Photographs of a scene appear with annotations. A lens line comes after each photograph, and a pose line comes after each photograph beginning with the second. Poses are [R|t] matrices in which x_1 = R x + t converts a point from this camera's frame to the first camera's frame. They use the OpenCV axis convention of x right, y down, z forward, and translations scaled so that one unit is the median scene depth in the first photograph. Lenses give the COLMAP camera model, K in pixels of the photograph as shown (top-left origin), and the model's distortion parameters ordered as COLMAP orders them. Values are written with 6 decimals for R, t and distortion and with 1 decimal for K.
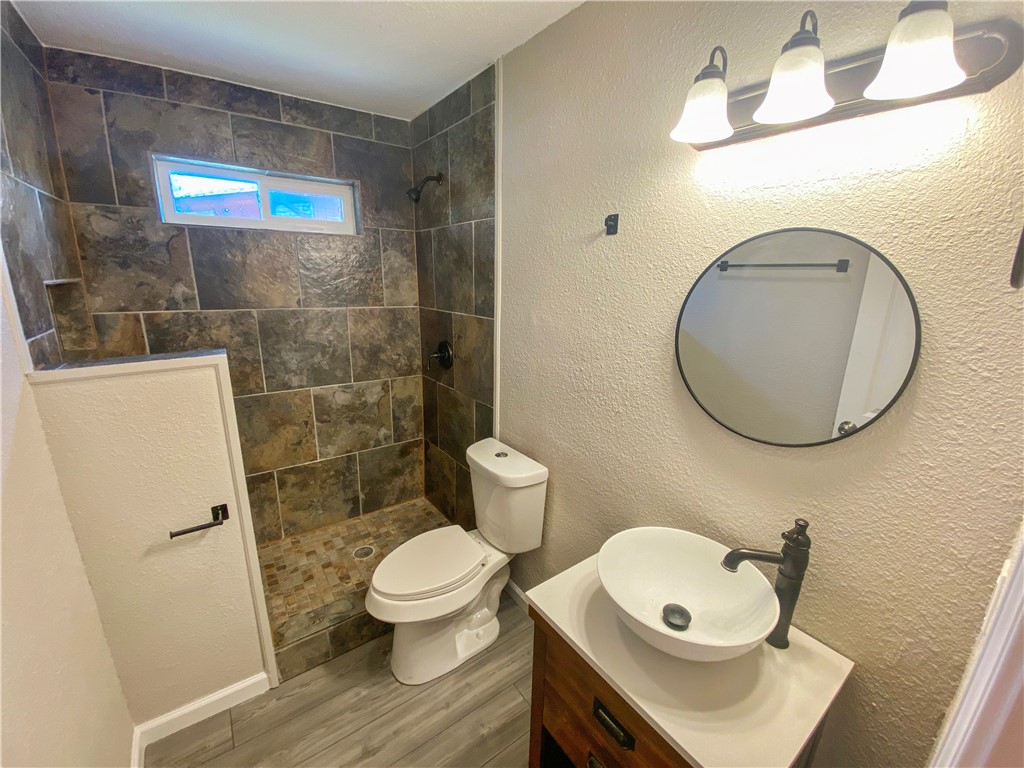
lens RADIAL K [[410.4, 0, 509.8], [0, 410.4, 384.3], [0, 0, 1]] dist [0.027839, -0.026131]
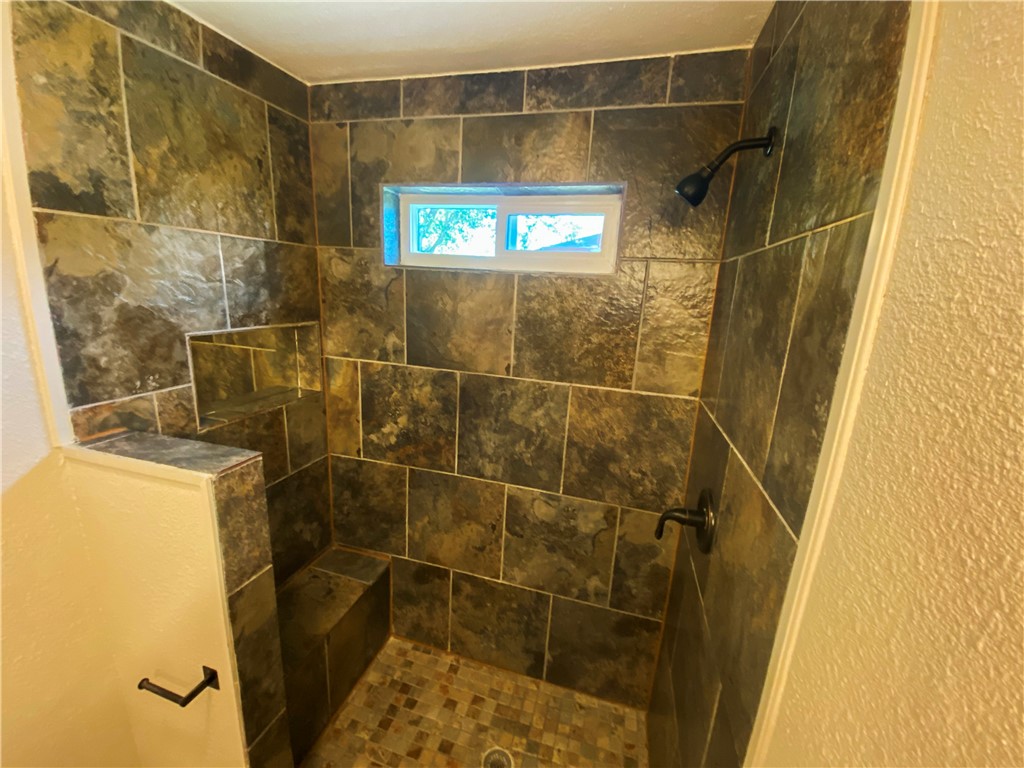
lens RADIAL K [[419.8, 0, 511.1], [0, 419.8, 385.1], [0, 0, 1]] dist [0.030177, -0.025635]
pose [[0.627852, 0.190449, -0.754673, 0.039872], [-0.233369, 0.971055, 0.050903, -0.200868], [0.742523, 0.144158, 0.654123, 0.519131]]
